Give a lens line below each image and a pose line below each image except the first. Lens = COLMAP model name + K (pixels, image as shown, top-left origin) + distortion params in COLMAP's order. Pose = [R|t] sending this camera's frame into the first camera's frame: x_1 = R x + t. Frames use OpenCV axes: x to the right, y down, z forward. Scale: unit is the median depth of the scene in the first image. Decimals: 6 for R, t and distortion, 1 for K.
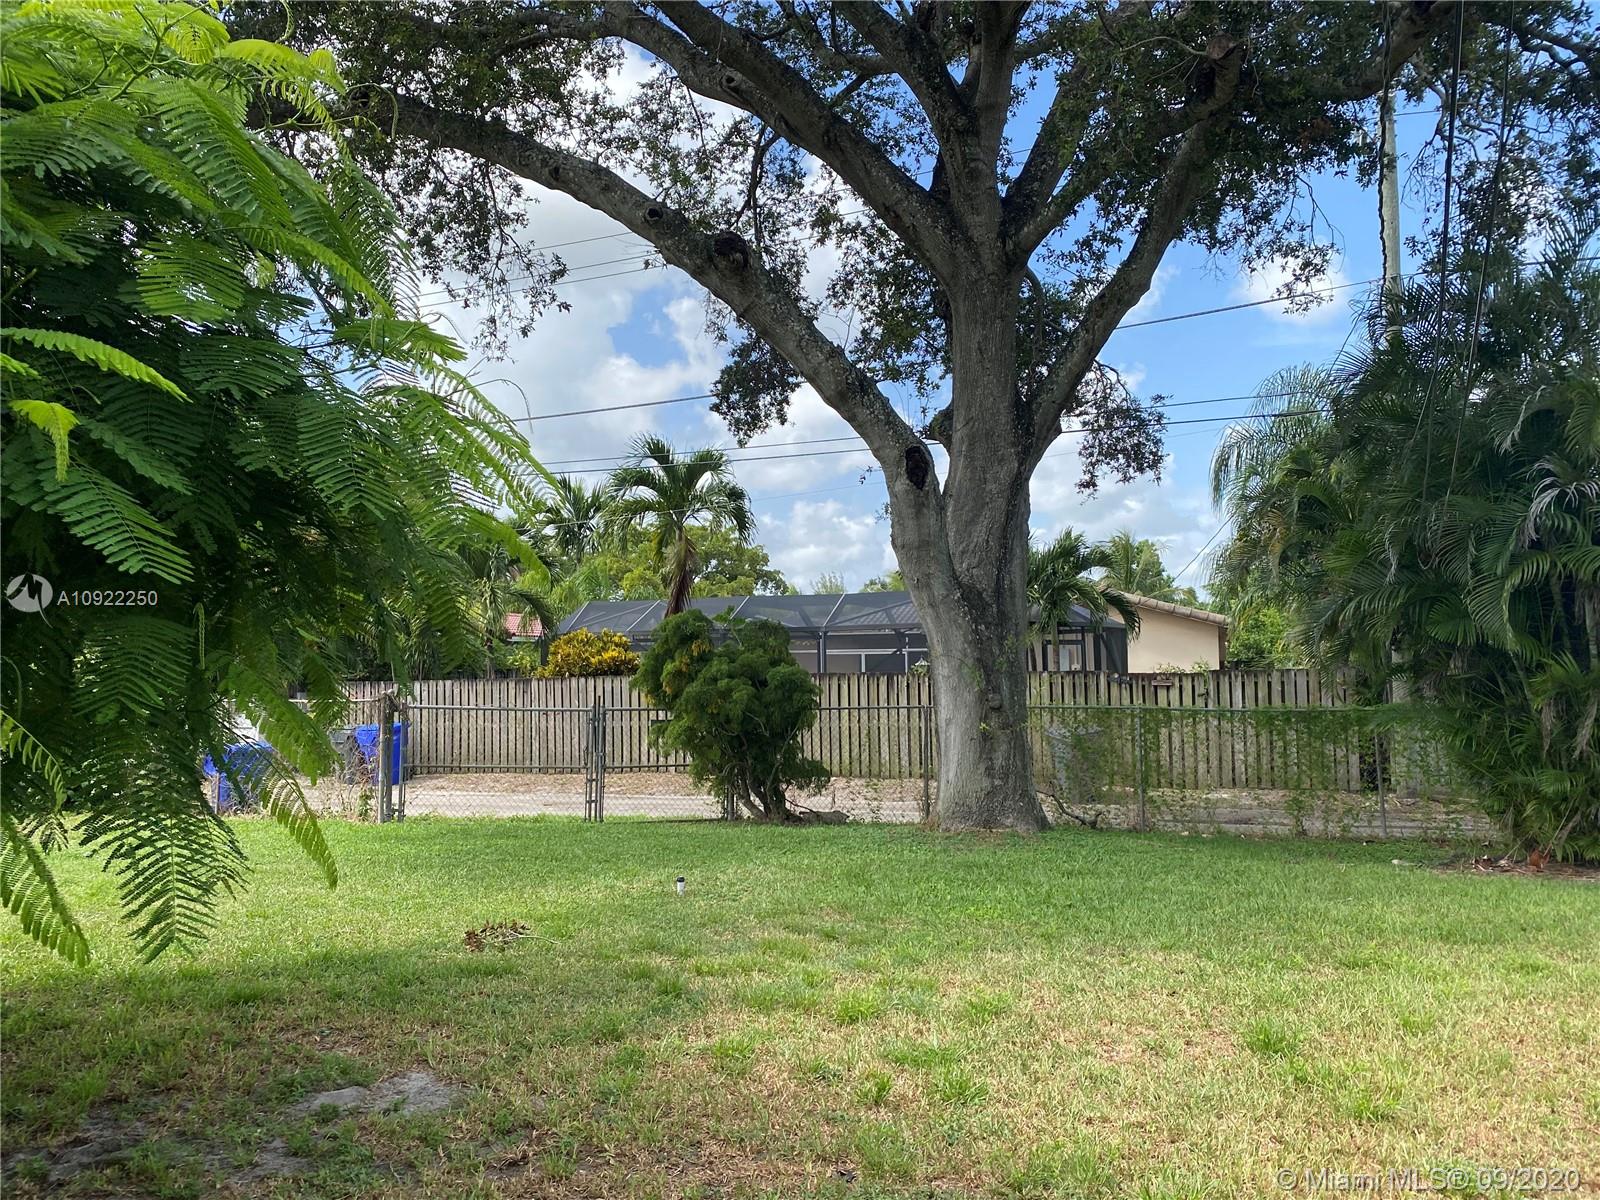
lens RADIAL K [[1258.6, 0, 800.0], [0, 1258.6, 600.0], [0, 0, 1]] dist [0.089191, 0.000342]
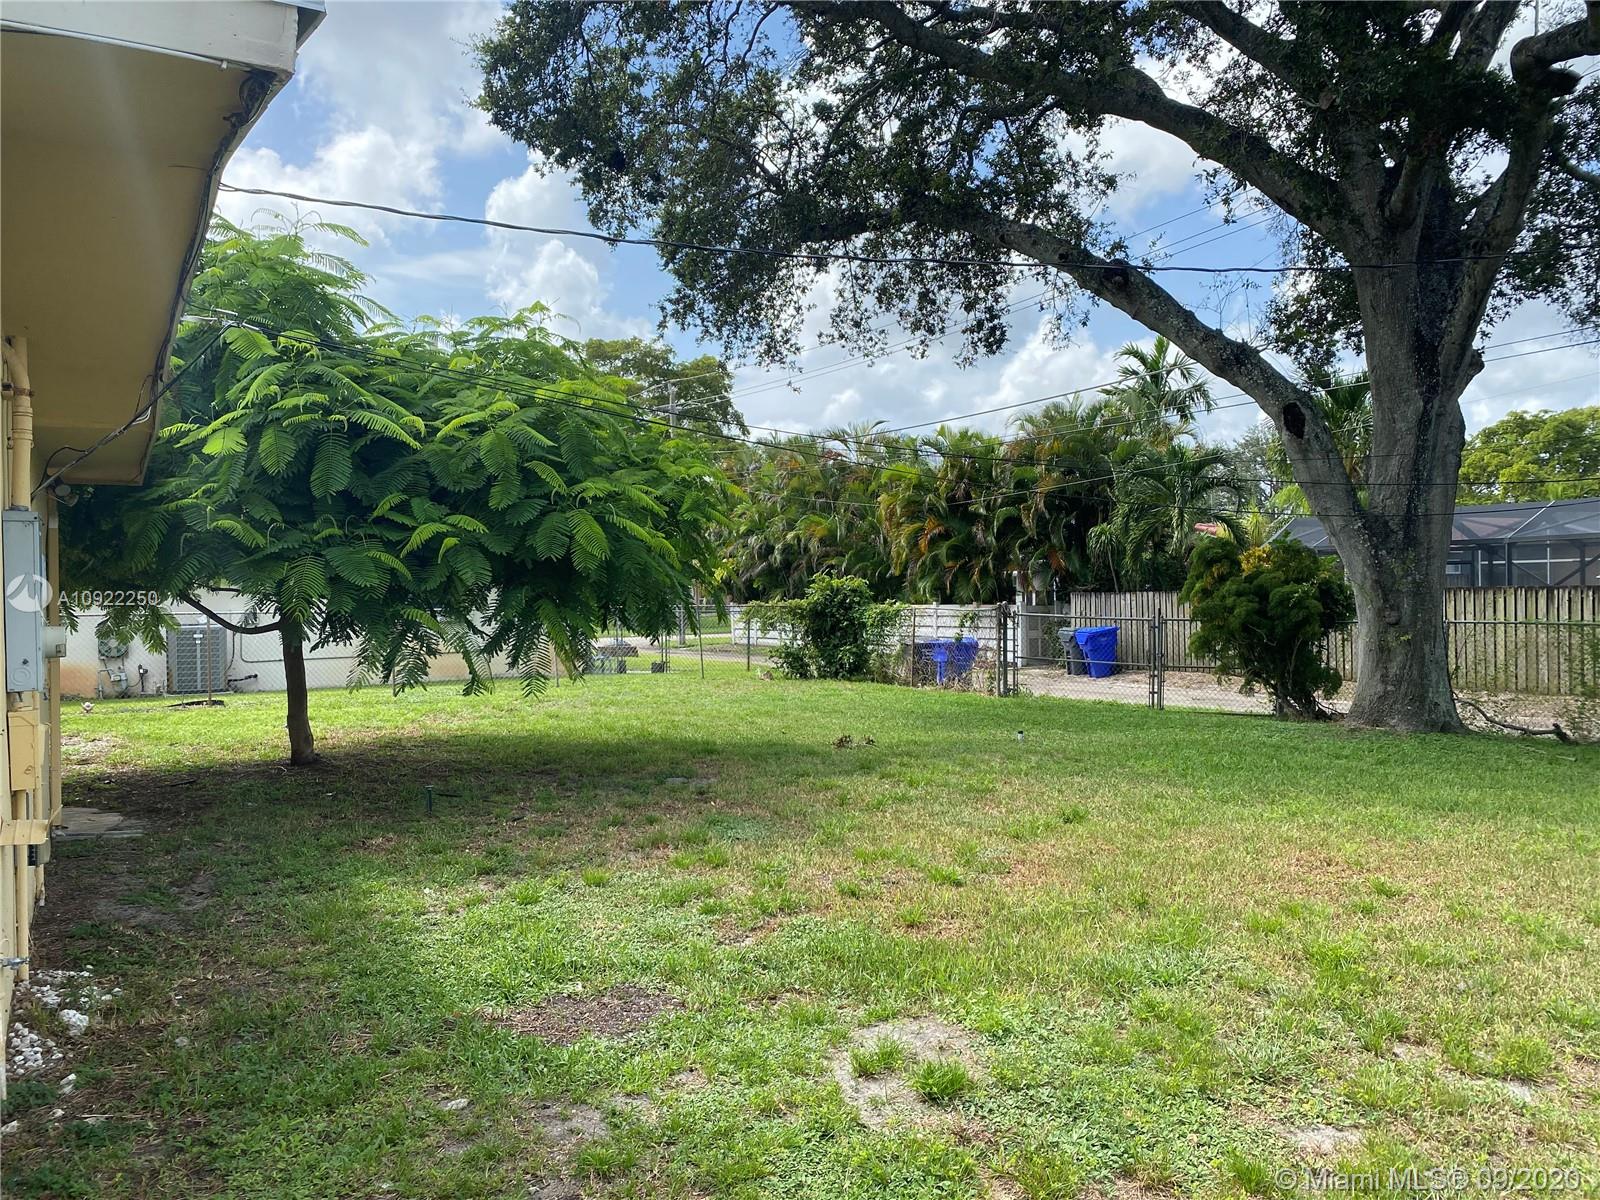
lens RADIAL K [[1258.6, 0, 800.0], [0, 1258.6, 600.0], [0, 0, 1]] dist [0.089191, 0.000342]
pose [[0.764613, 0.005796, -0.644464, 0.375260], [0.042280, 0.997354, 0.059132, -0.020057], [0.643102, -0.072460, 0.762345, -0.168521]]
